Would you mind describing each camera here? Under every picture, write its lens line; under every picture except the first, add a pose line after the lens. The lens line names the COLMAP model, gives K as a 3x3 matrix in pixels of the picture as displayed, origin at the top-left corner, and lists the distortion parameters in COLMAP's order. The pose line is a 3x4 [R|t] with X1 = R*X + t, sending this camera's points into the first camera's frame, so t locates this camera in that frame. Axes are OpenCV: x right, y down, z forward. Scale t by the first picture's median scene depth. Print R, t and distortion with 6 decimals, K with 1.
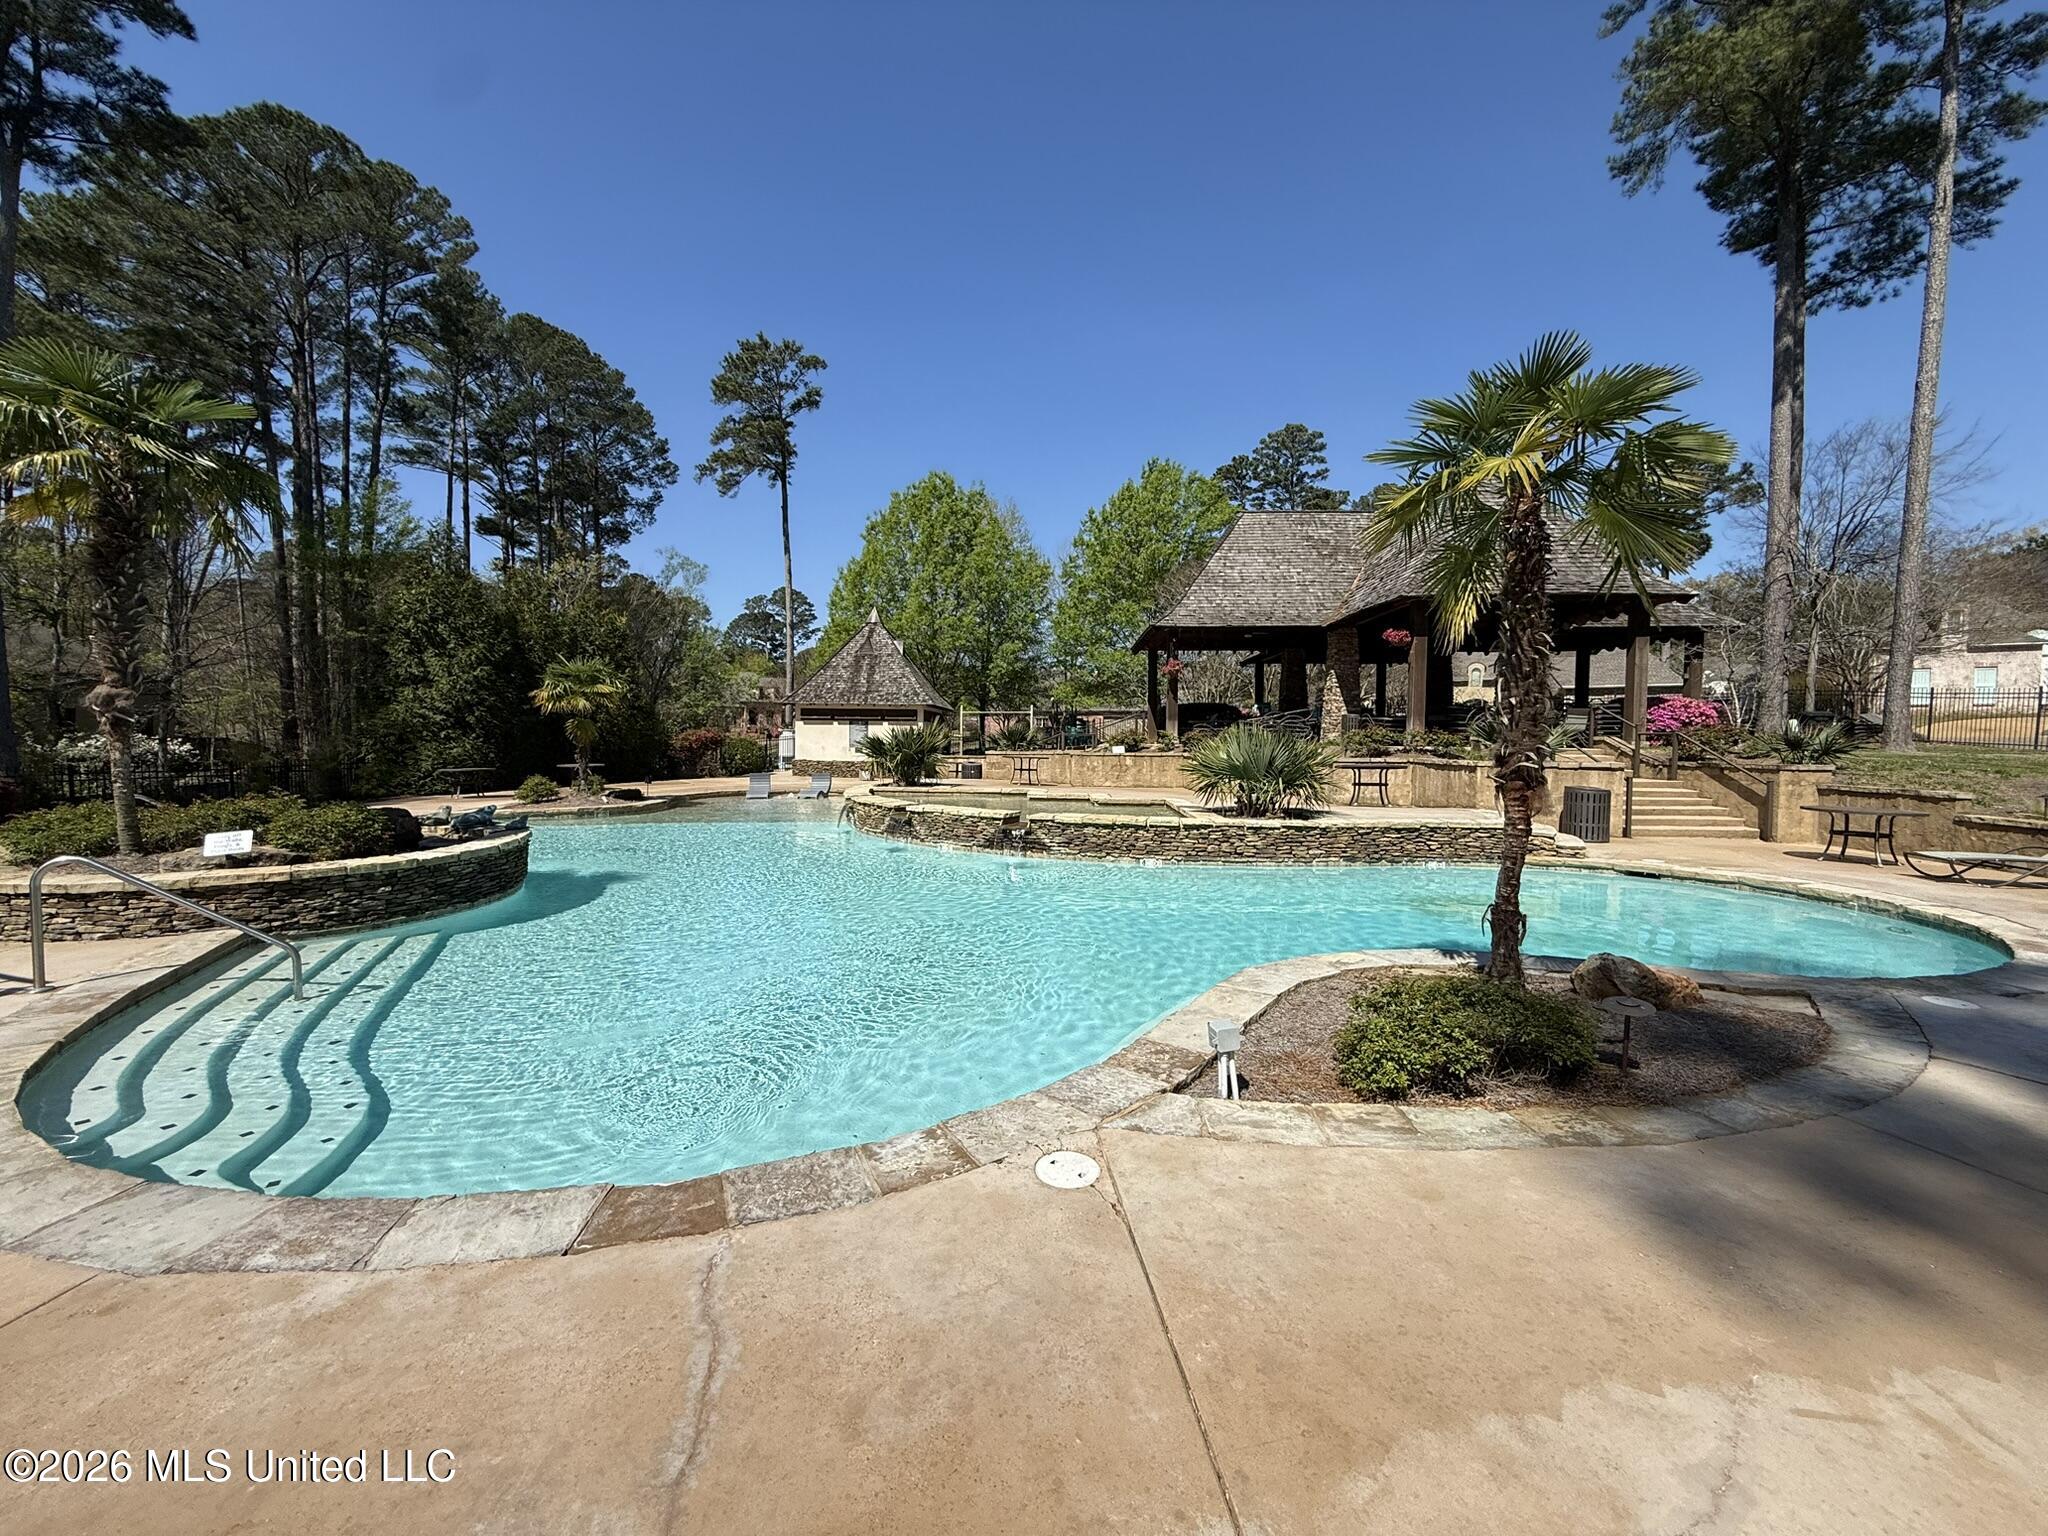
lens RADIAL K [[821.7, 0, 1020.6], [0, 821.7, 763.7], [0, 0, 1]] dist [0.001187, -0.000019]
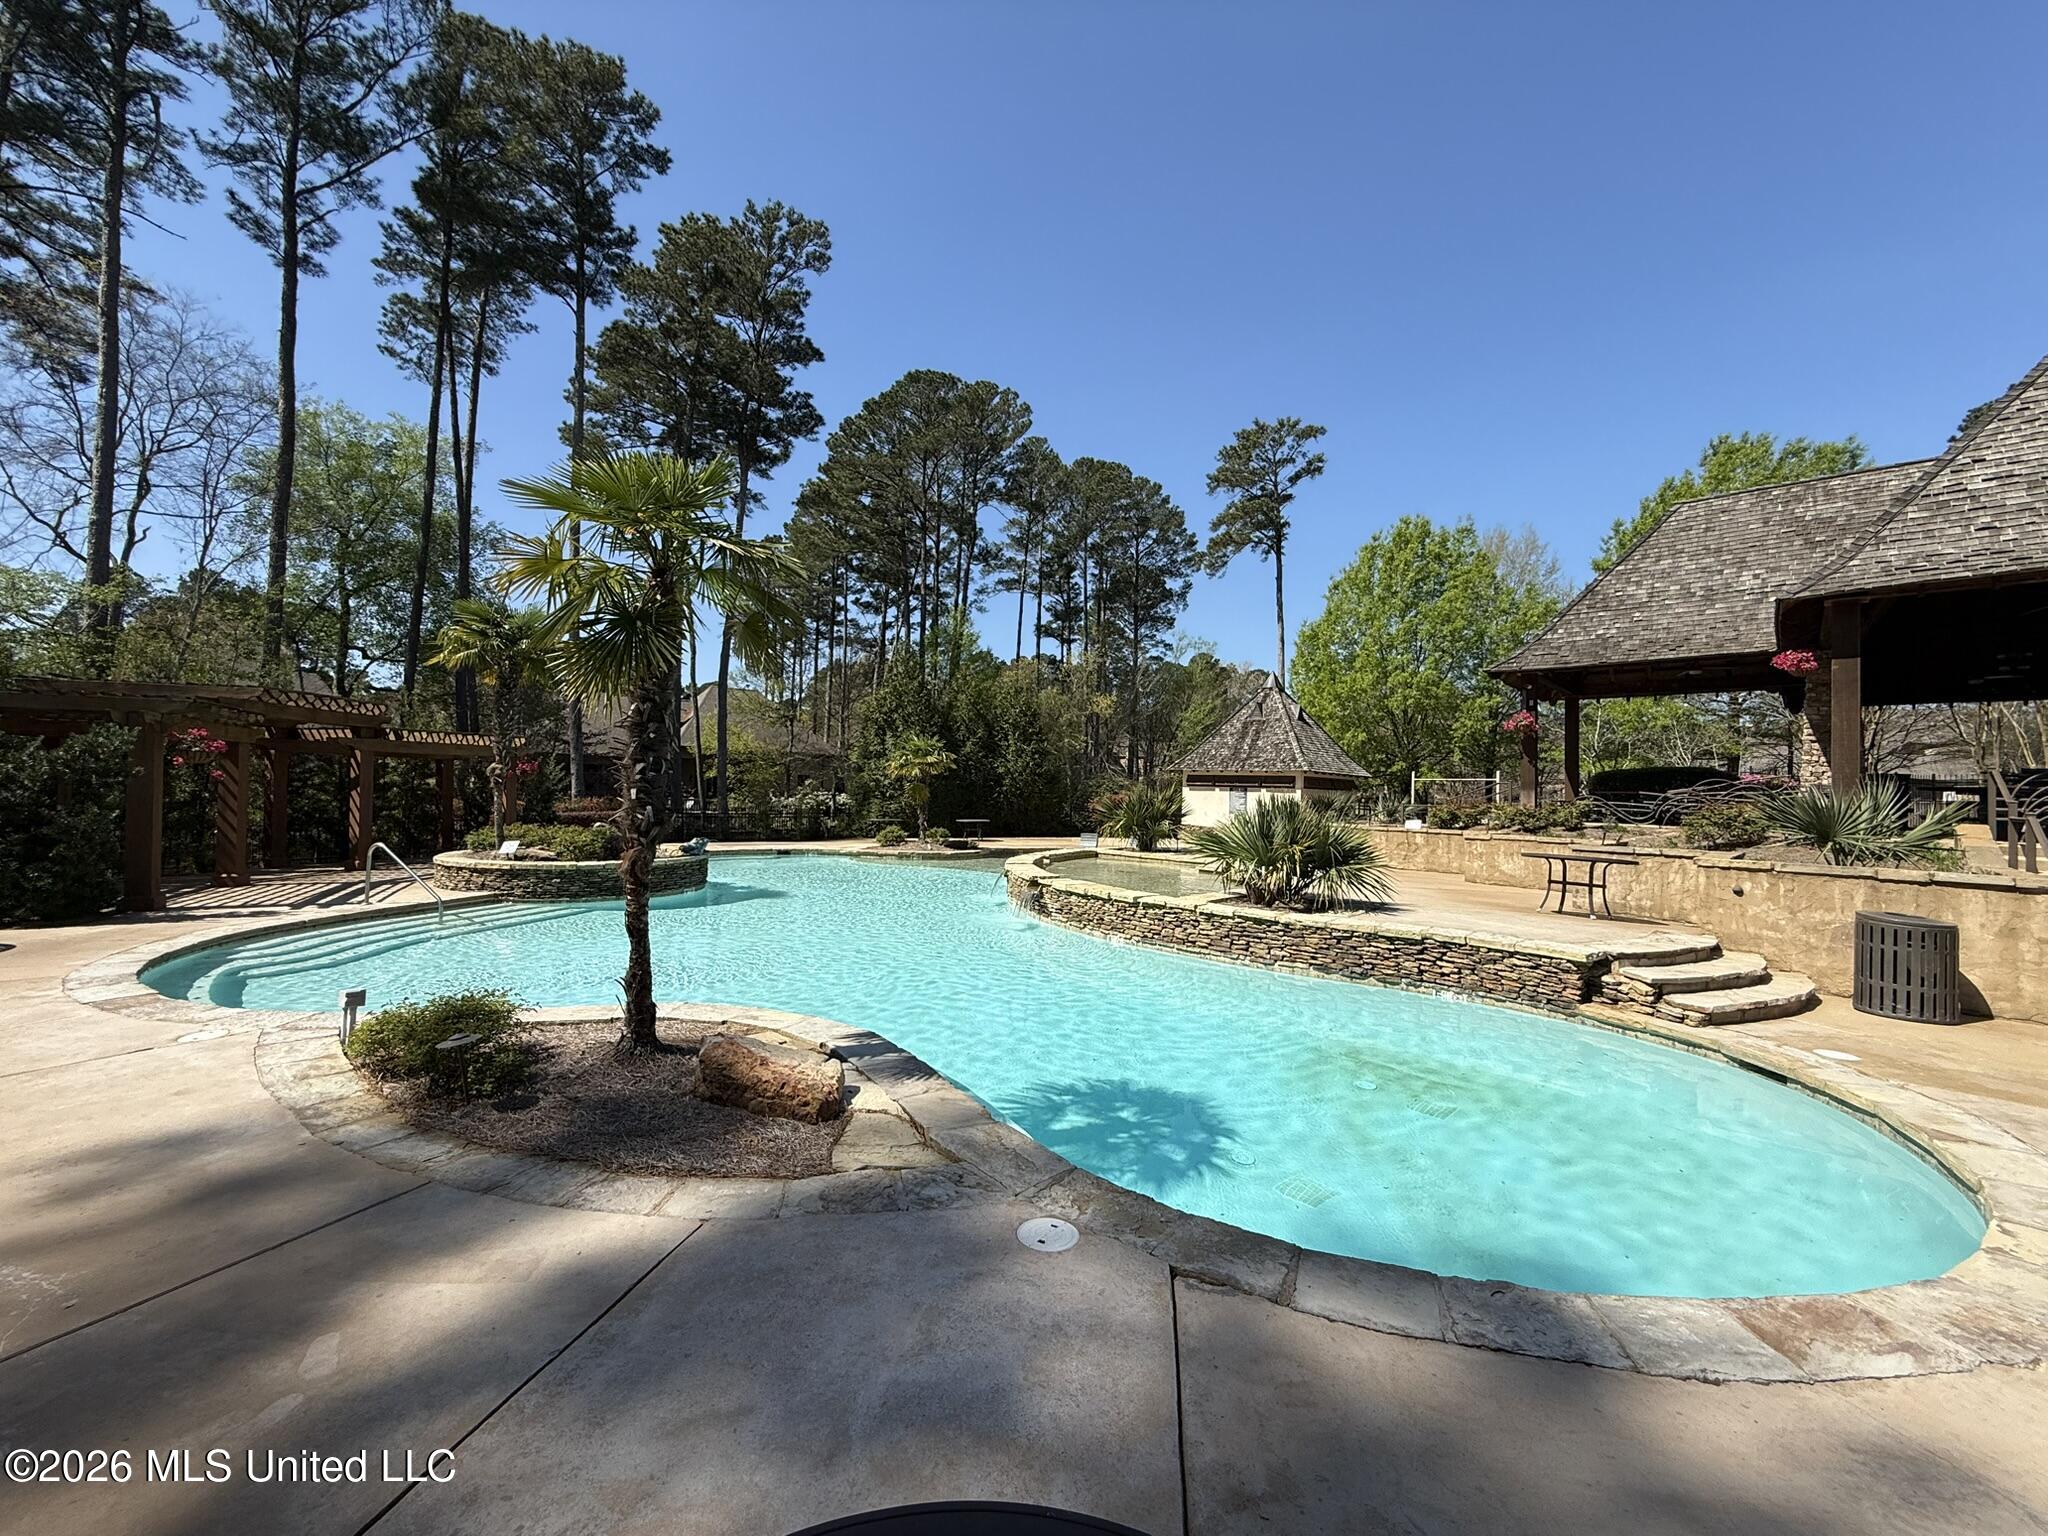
lens RADIAL K [[821.7, 0, 1020.3], [0, 821.7, 767.2], [0, 0, 1]] dist [0.001187, -0.000019]
pose [[0.751456, -0.005846, -0.659757, 0.252684], [-0.044936, 0.997185, -0.060019, -0.005172], [0.658251, 0.074748, 0.749078, 0.078710]]
